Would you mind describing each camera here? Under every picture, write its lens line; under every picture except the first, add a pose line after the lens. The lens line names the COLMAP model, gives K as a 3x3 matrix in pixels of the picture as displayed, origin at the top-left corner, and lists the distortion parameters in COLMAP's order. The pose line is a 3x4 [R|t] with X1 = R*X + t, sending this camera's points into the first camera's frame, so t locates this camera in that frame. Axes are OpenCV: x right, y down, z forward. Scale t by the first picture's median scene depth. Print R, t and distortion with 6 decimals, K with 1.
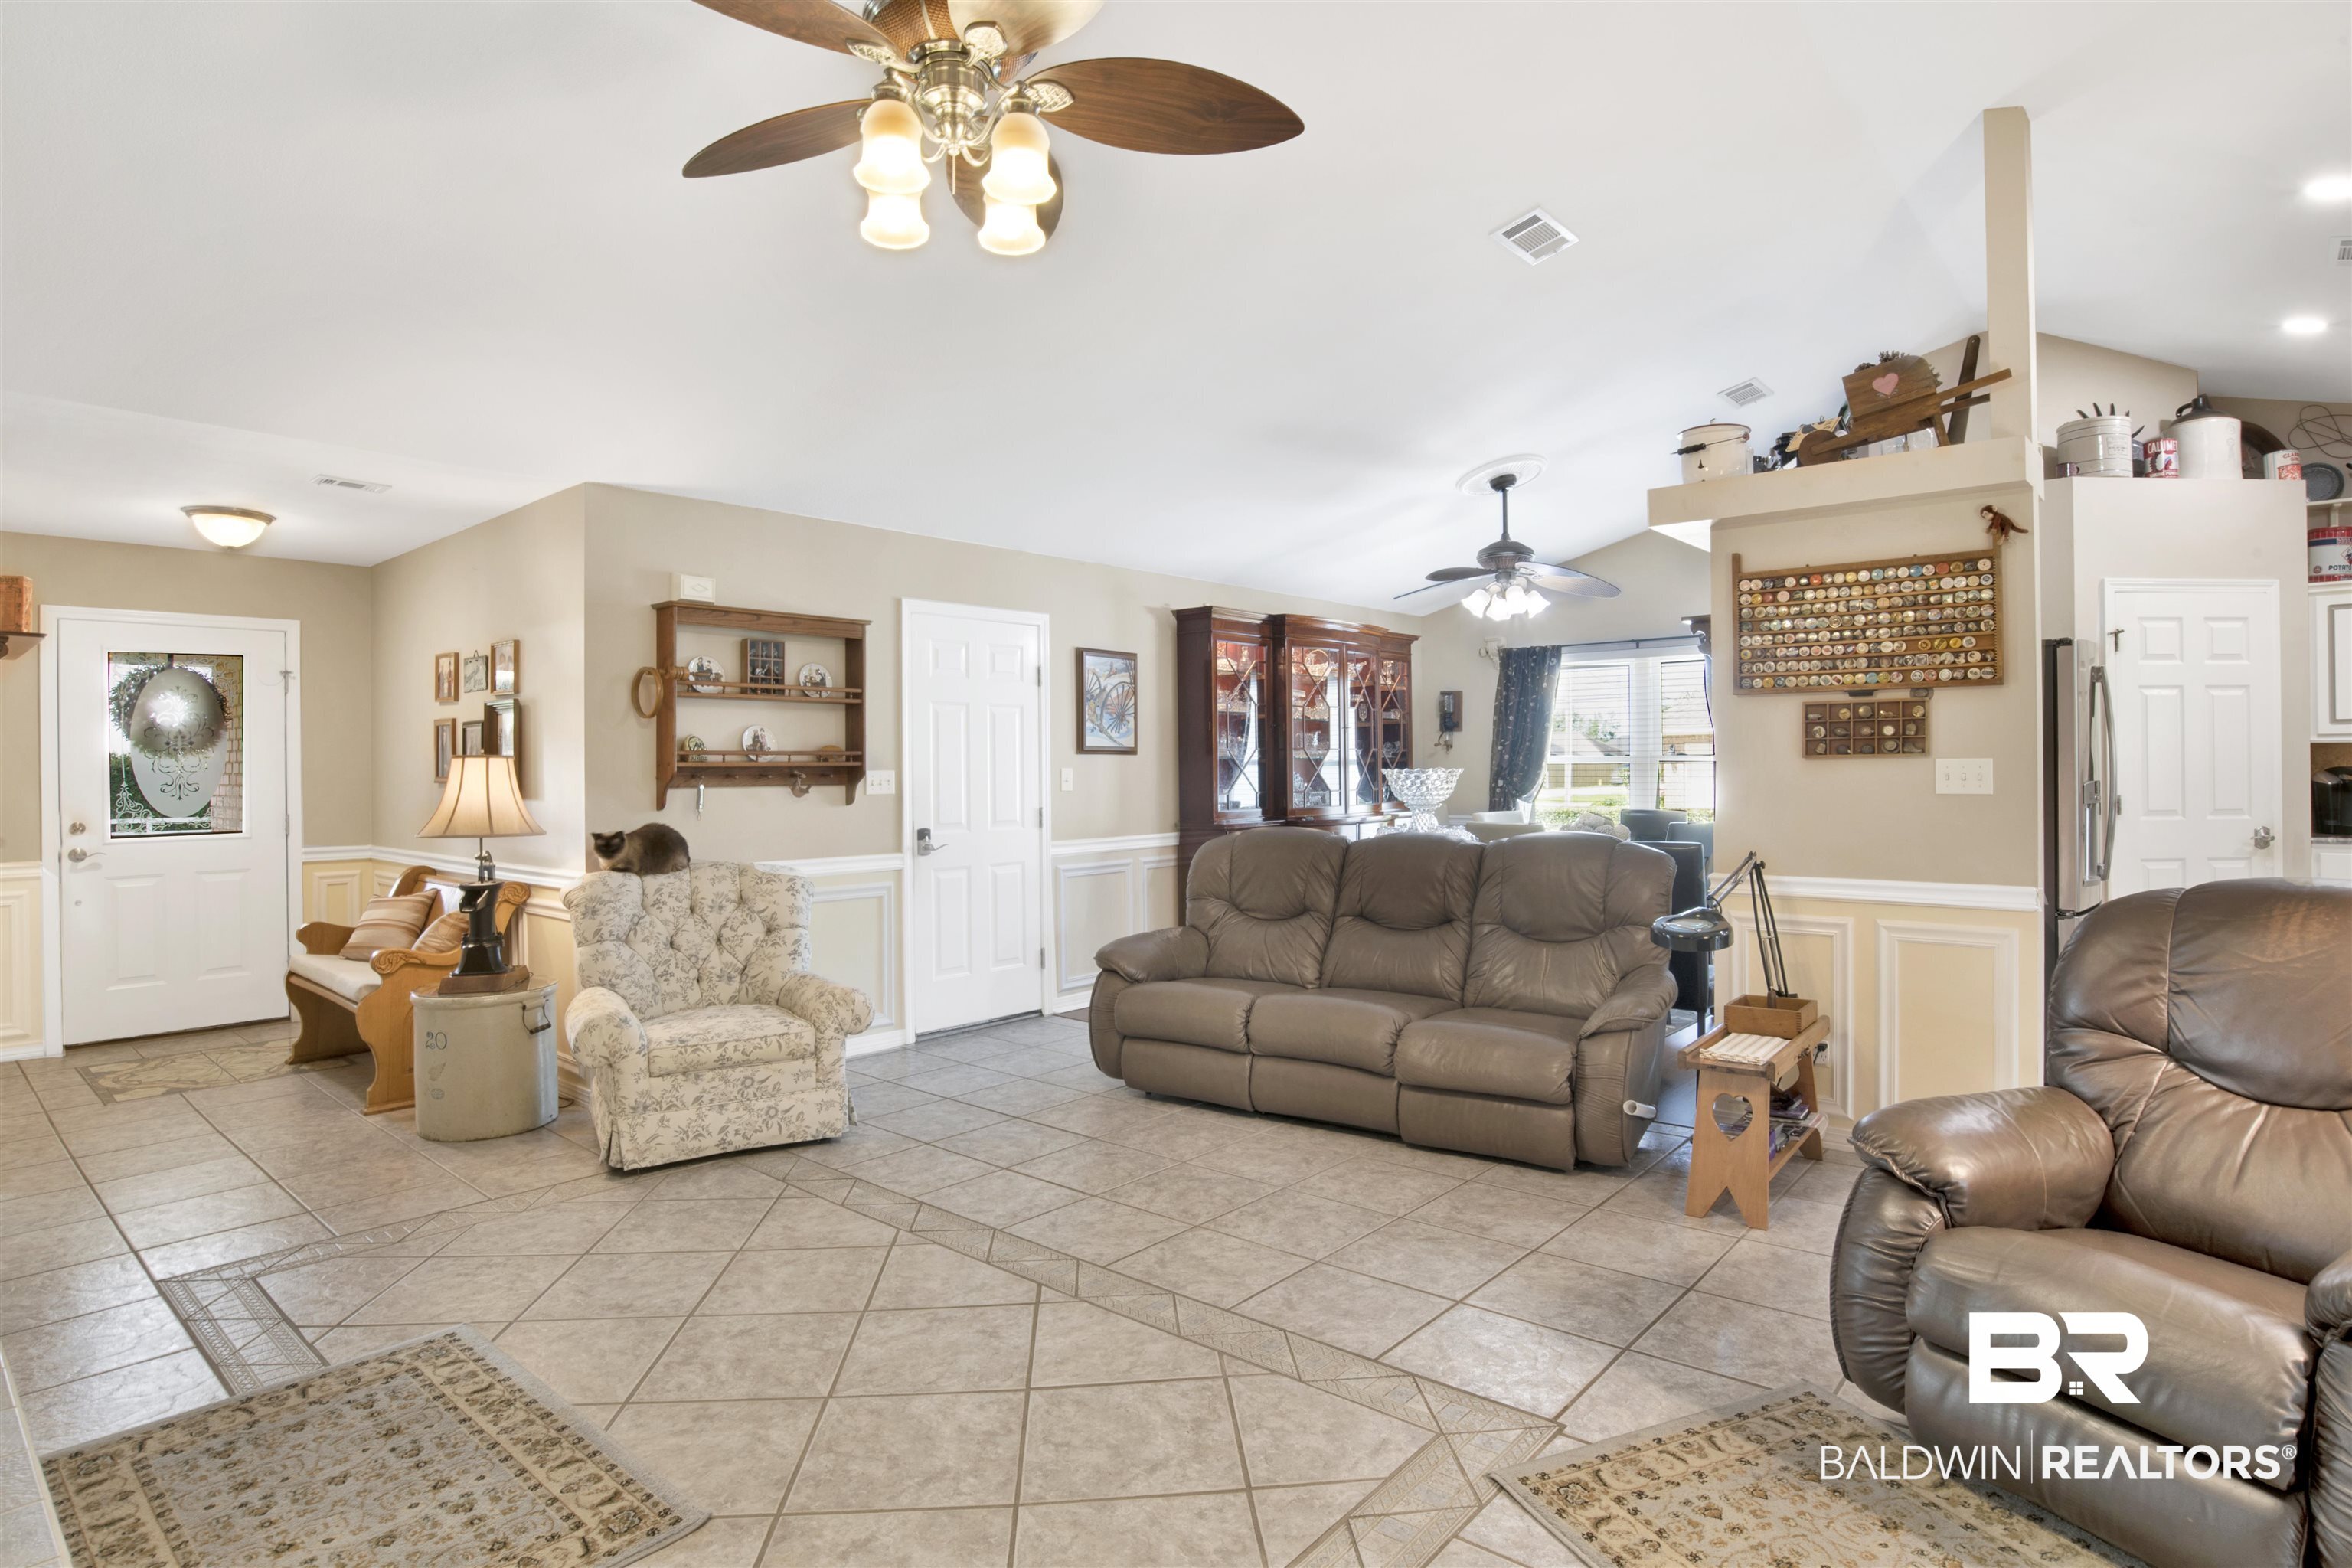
lens RADIAL K [[1230.1, 0, 1197.8], [0, 1230.1, 779.9], [0, 0, 1]] dist [-0.065336, 0.017878]
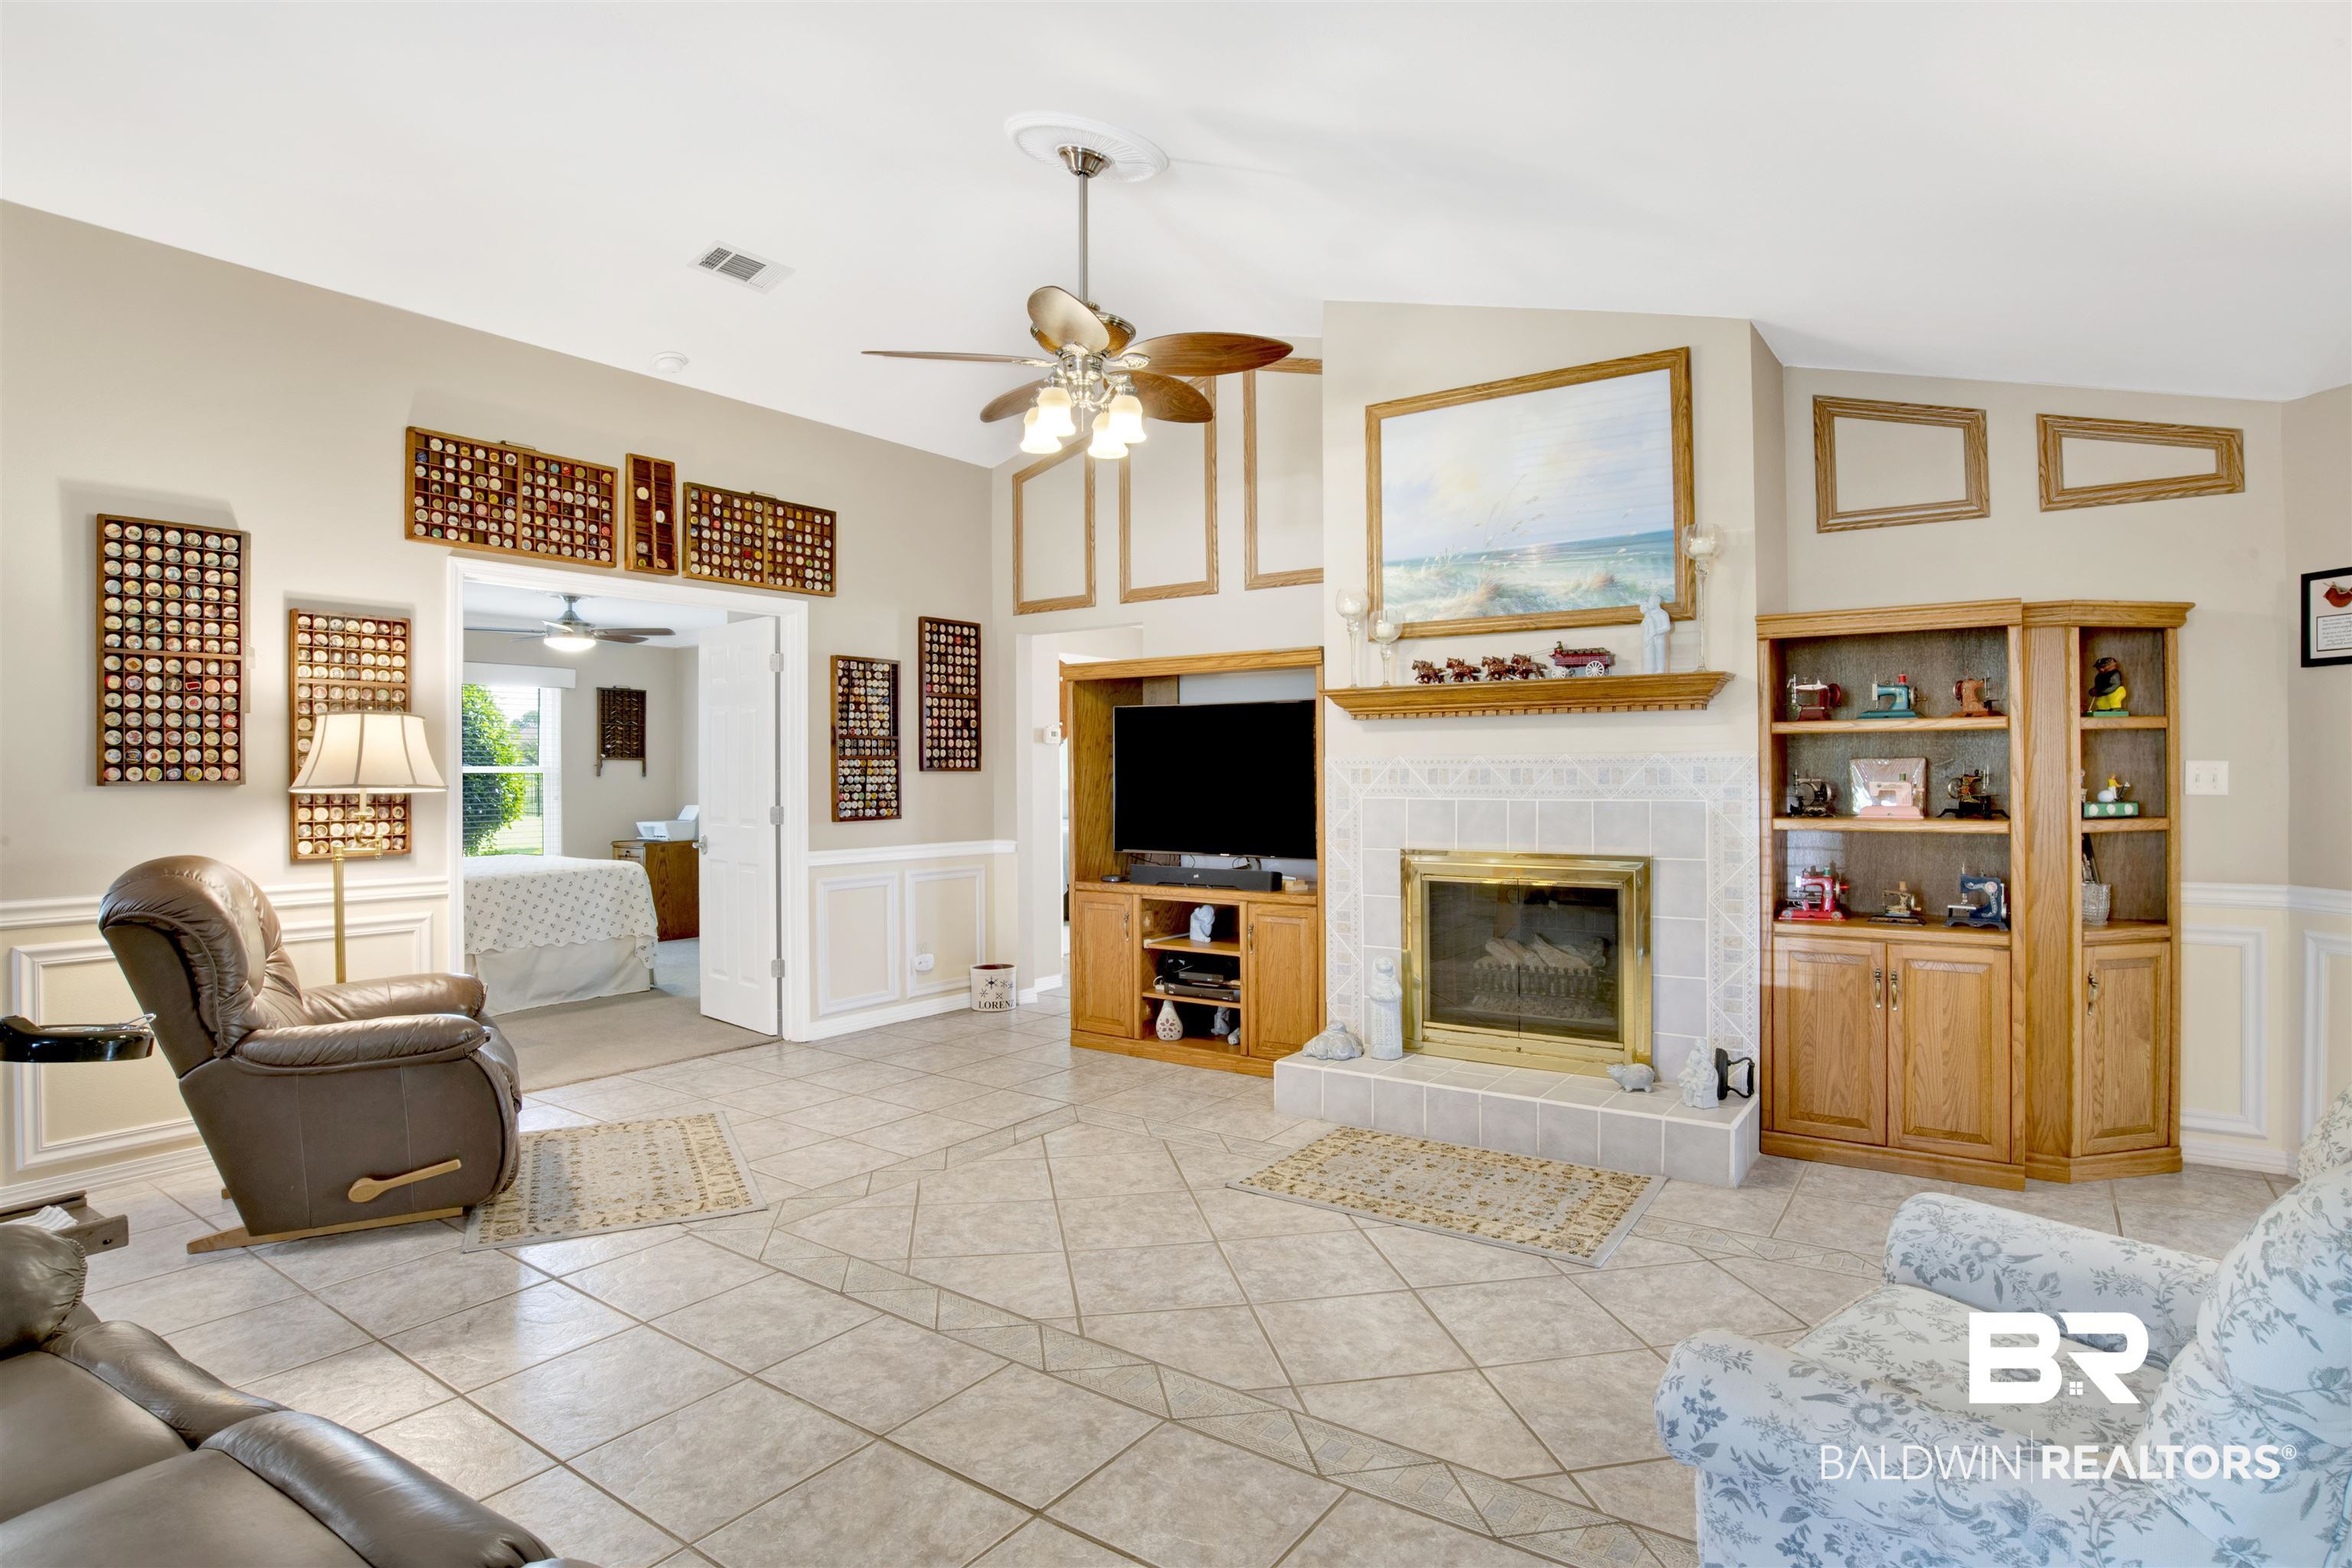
lens RADIAL K [[1230.1, 0, 1185.8], [0, 1230.1, 767.5], [0, 0, 1]] dist [-0.065336, 0.017878]
pose [[-0.995971, 0.013968, -0.088582, -0.103091], [0.013361, 0.999883, 0.007447, -0.012395], [0.088675, 0.006234, -0.996041, 1.484216]]
